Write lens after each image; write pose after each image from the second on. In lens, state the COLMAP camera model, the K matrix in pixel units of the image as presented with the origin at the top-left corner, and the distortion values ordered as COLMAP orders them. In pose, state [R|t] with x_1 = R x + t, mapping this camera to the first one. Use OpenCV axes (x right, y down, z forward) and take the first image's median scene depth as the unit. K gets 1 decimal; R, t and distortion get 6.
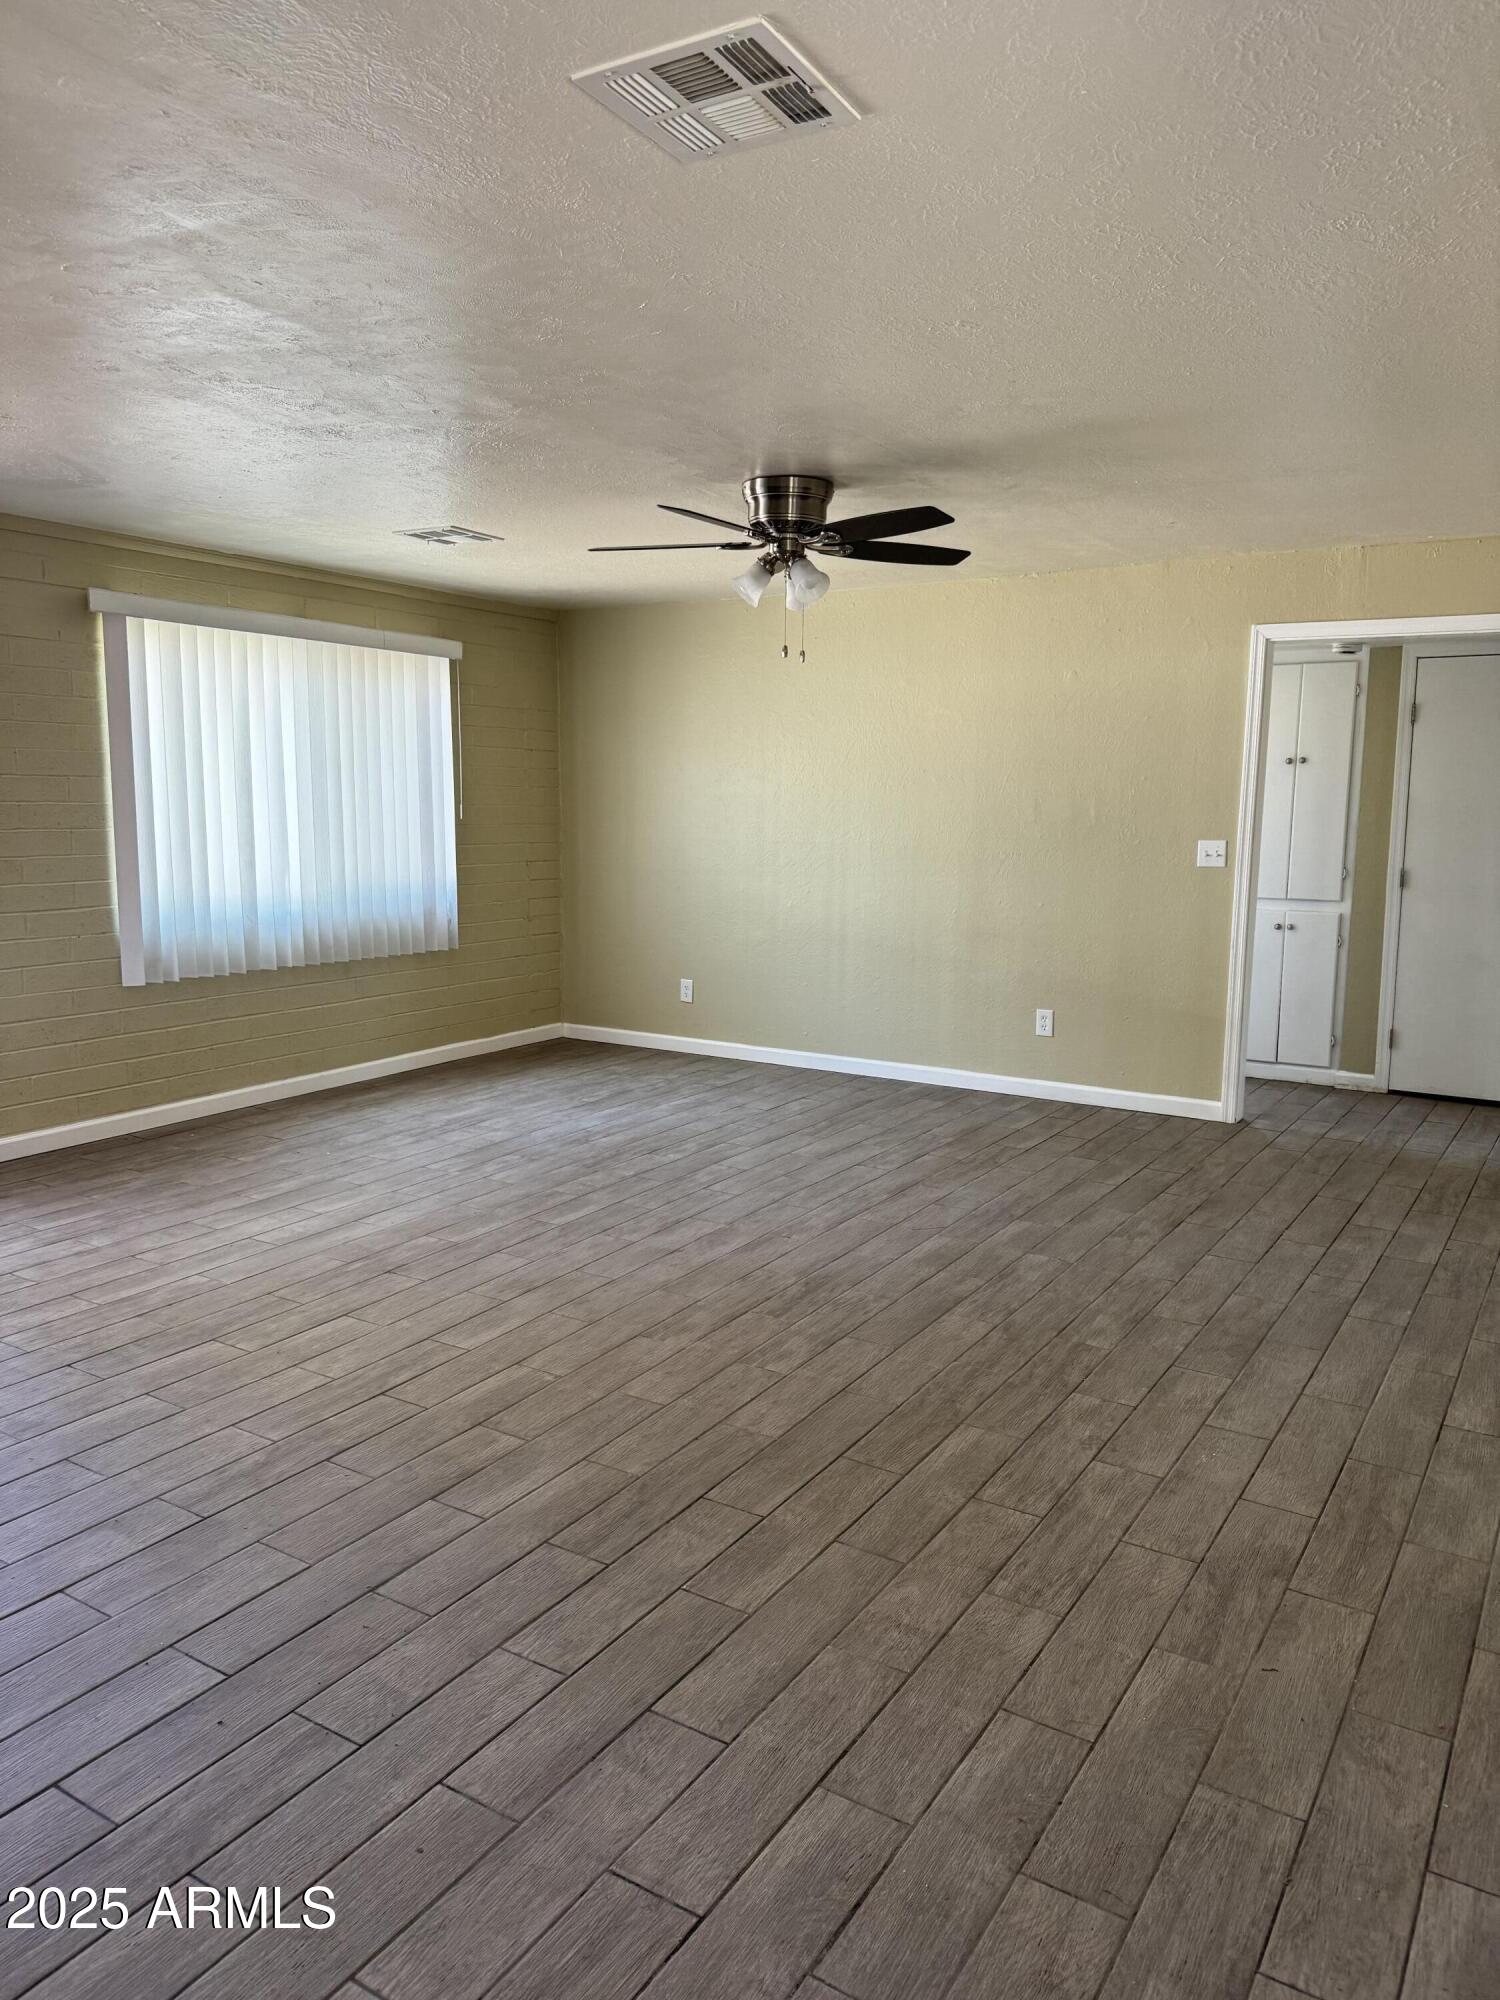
lens RADIAL K [[1410.1, 0, 744.5], [0, 1410.1, 986.0], [0, 0, 1]] dist [0.070134, -0.081498]
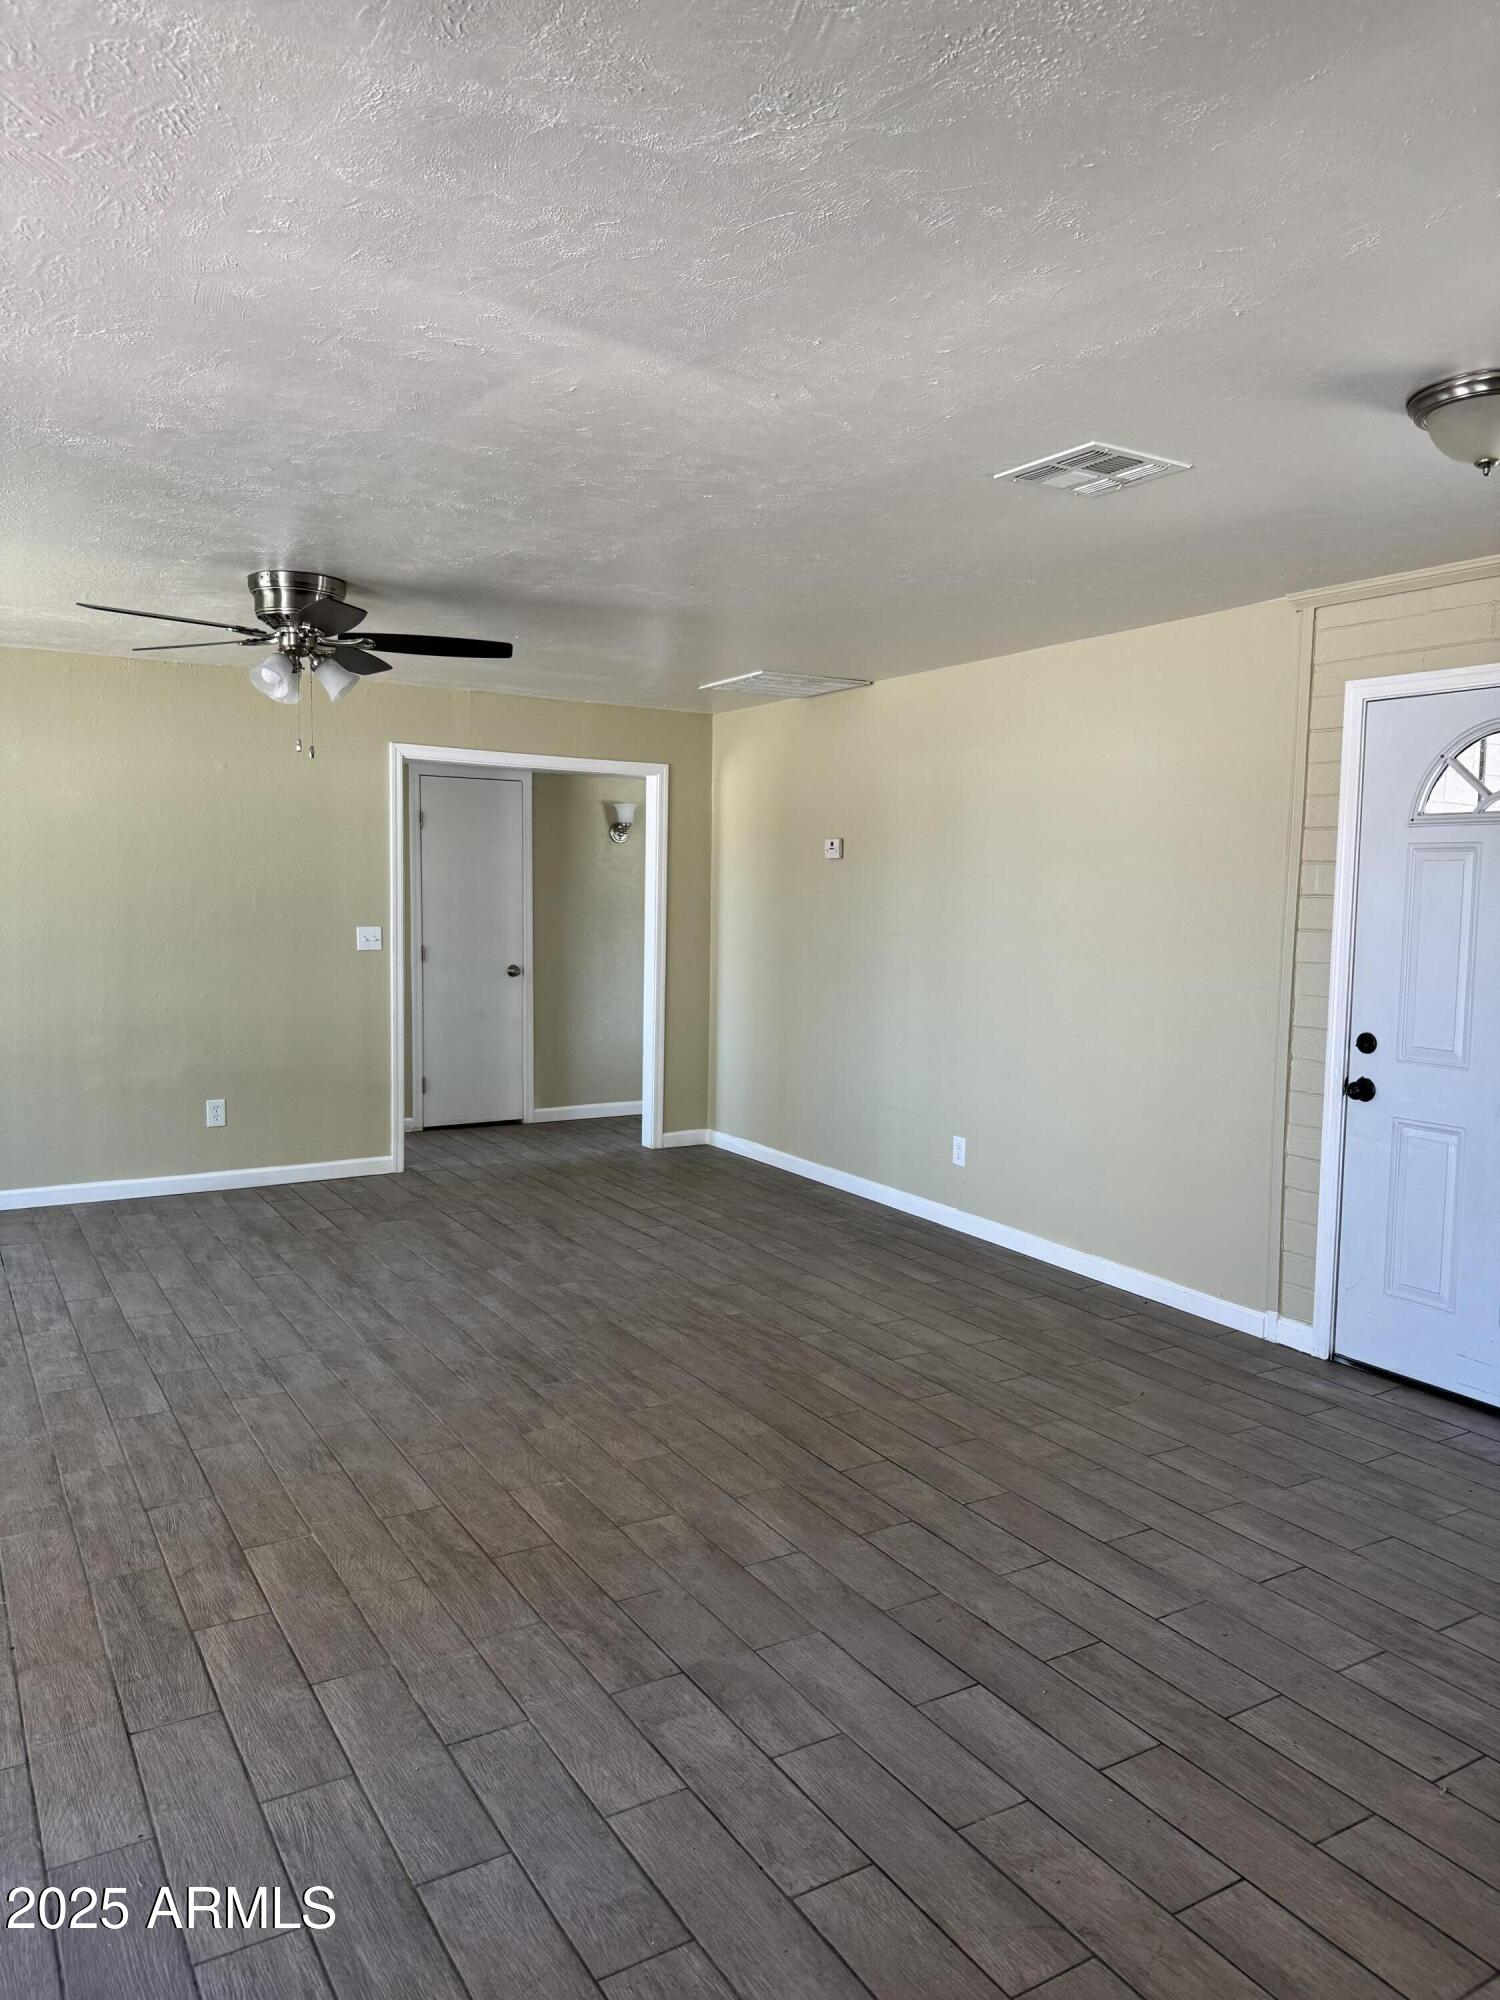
lens RADIAL K [[1410.1, 0, 731.5], [0, 1410.1, 1010.7], [0, 0, 1]] dist [0.070134, -0.081498]
pose [[0.459809, -0.087452, 0.883701, -0.762840], [0.114547, 0.992666, 0.038633, -0.066016], [-0.880599, 0.083461, 0.466455, 0.318481]]
